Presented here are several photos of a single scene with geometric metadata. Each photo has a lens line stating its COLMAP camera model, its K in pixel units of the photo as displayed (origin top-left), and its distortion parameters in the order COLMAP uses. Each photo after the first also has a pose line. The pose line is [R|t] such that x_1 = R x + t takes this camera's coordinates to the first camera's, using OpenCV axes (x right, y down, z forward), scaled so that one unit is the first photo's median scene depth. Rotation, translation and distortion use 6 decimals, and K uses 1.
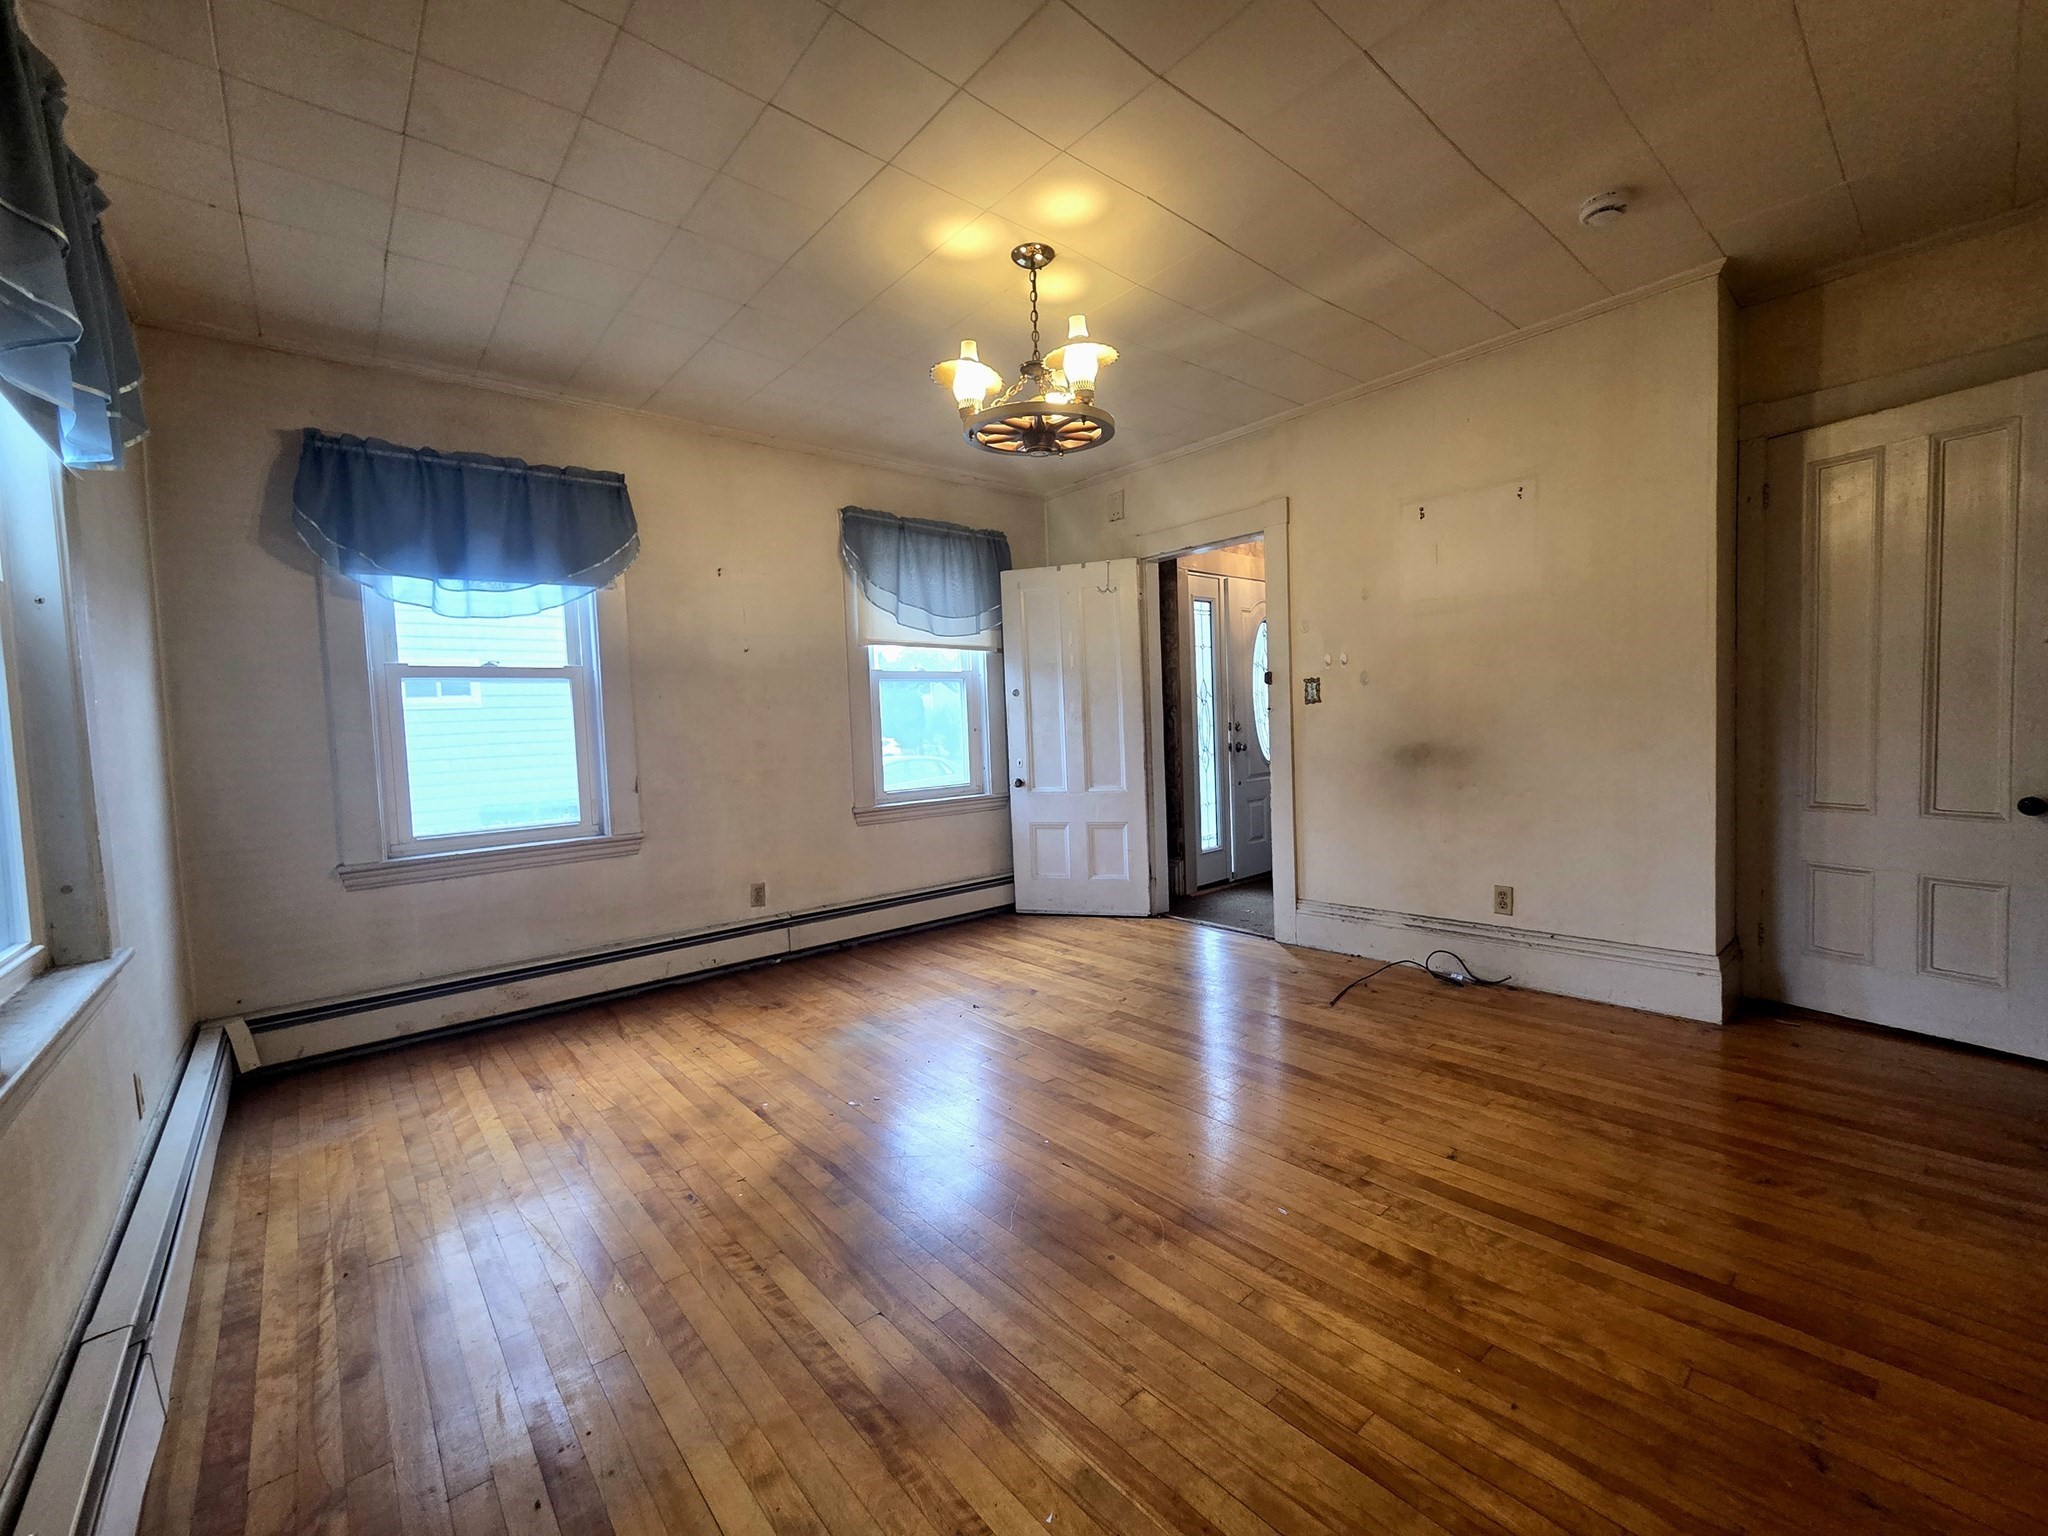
lens RADIAL K [[834.9, 0, 1038.0], [0, 834.9, 766.4], [0, 0, 1]] dist [-0.000174, -0.000166]
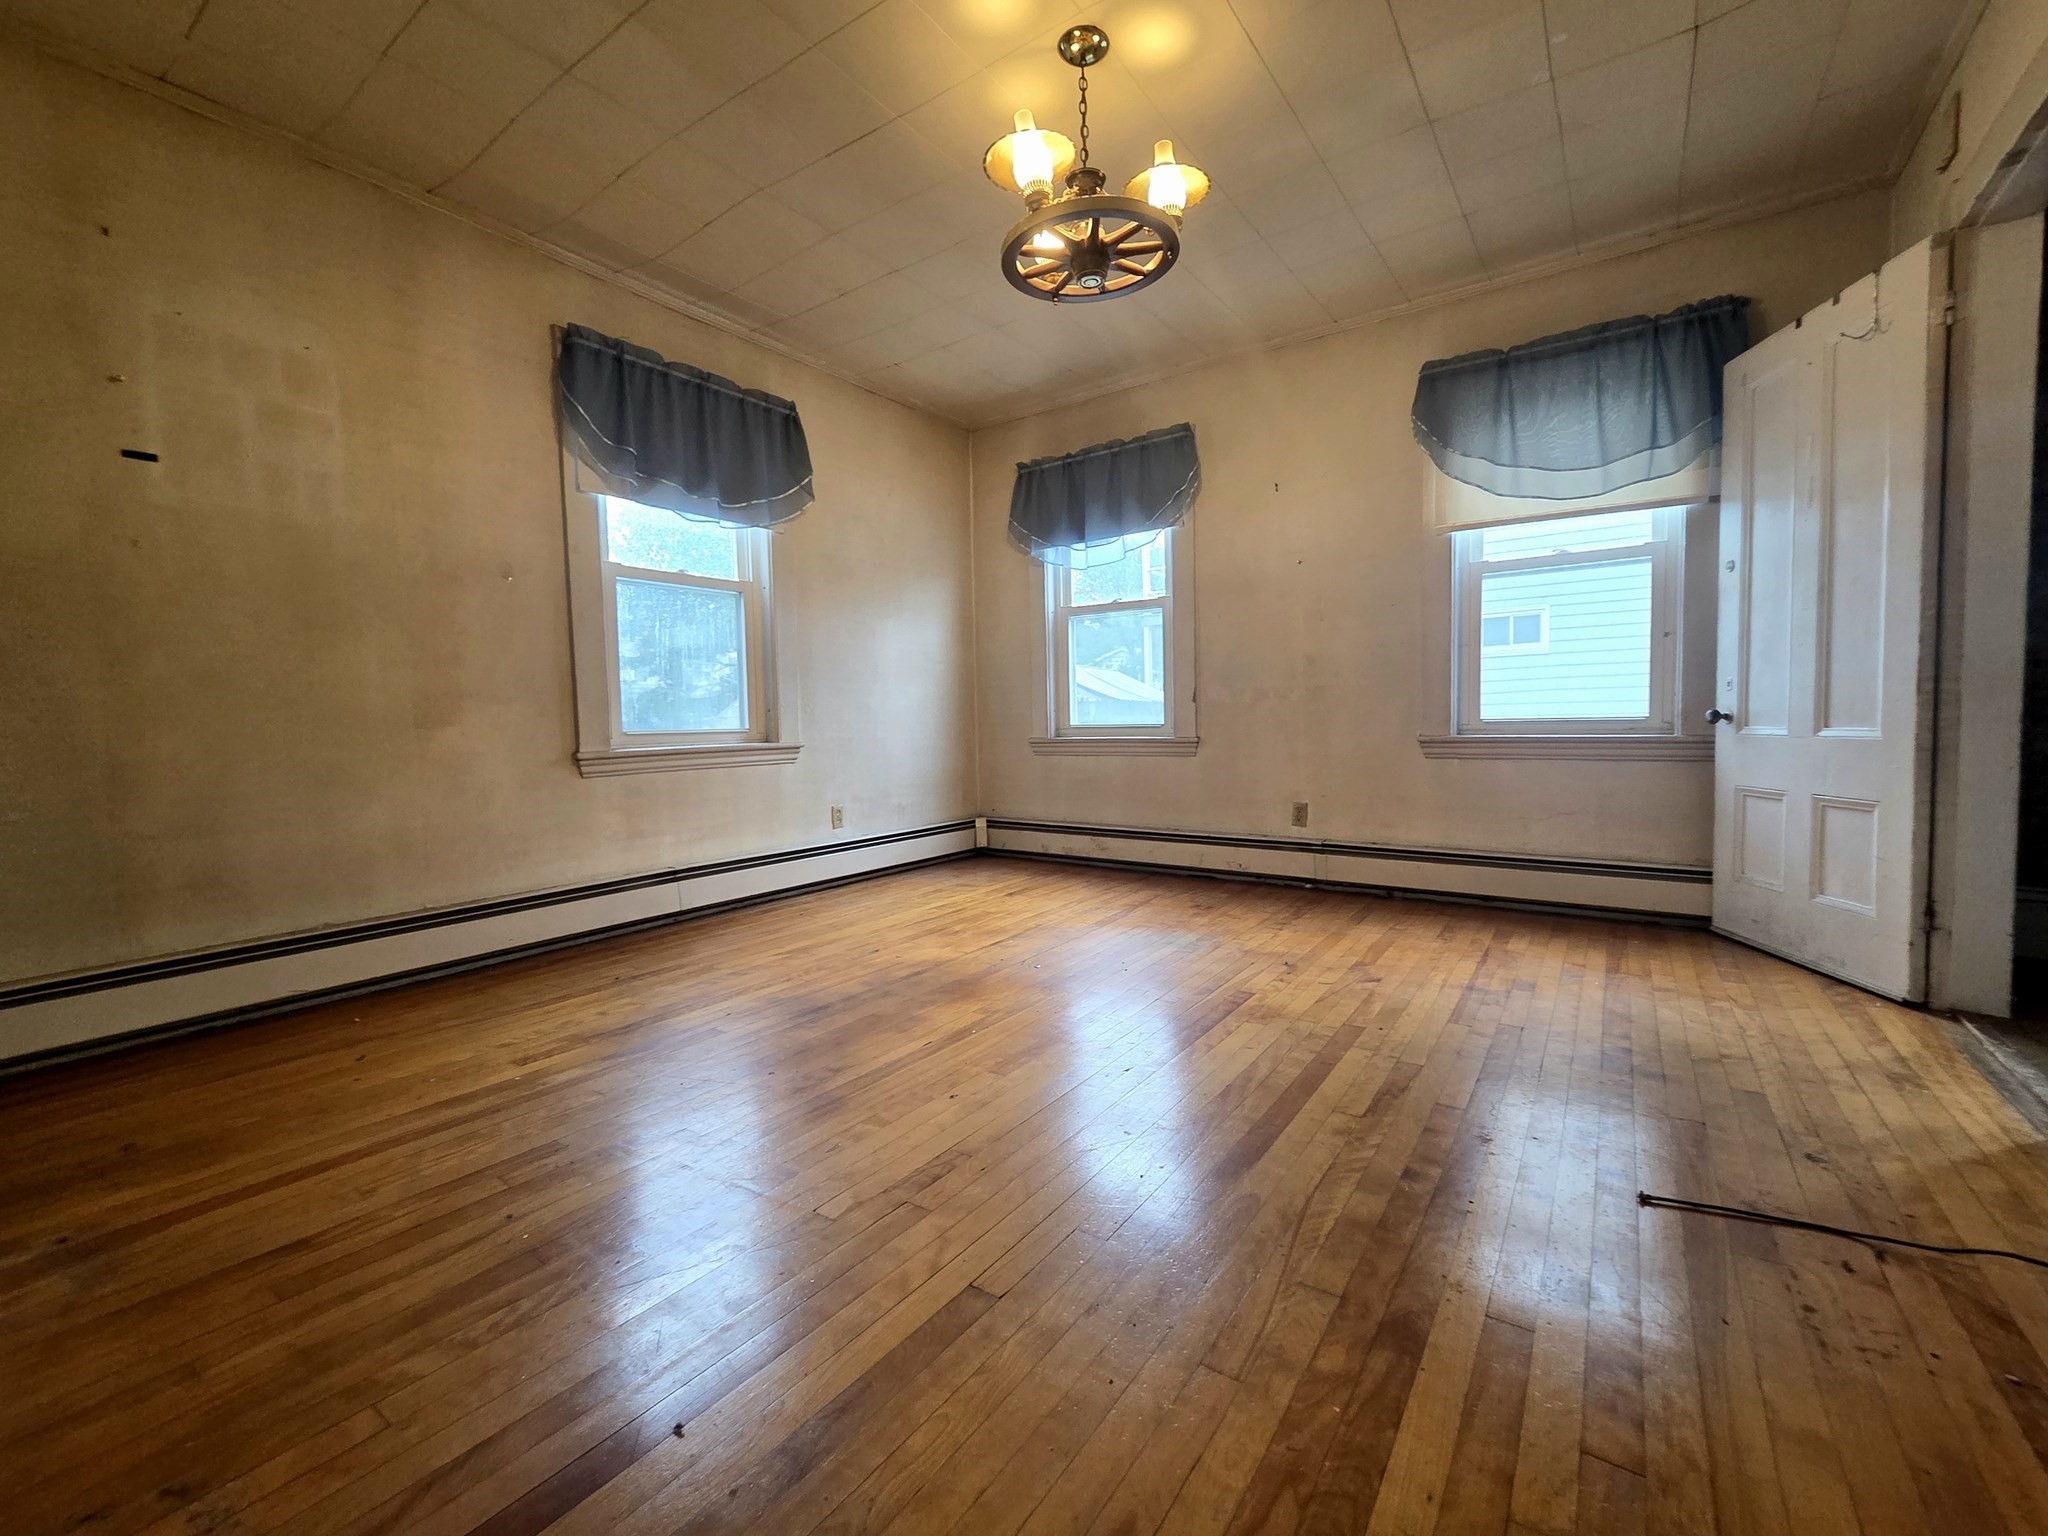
lens RADIAL K [[834.9, 0, 1041.5], [0, 834.9, 766.9], [0, 0, 1]] dist [-0.000174, -0.000166]
pose [[0.247886, 0.090792, -0.964526, 0.491692], [-0.040947, 0.995691, 0.083202, 0.027715], [0.967924, 0.018870, 0.250535, 0.427288]]
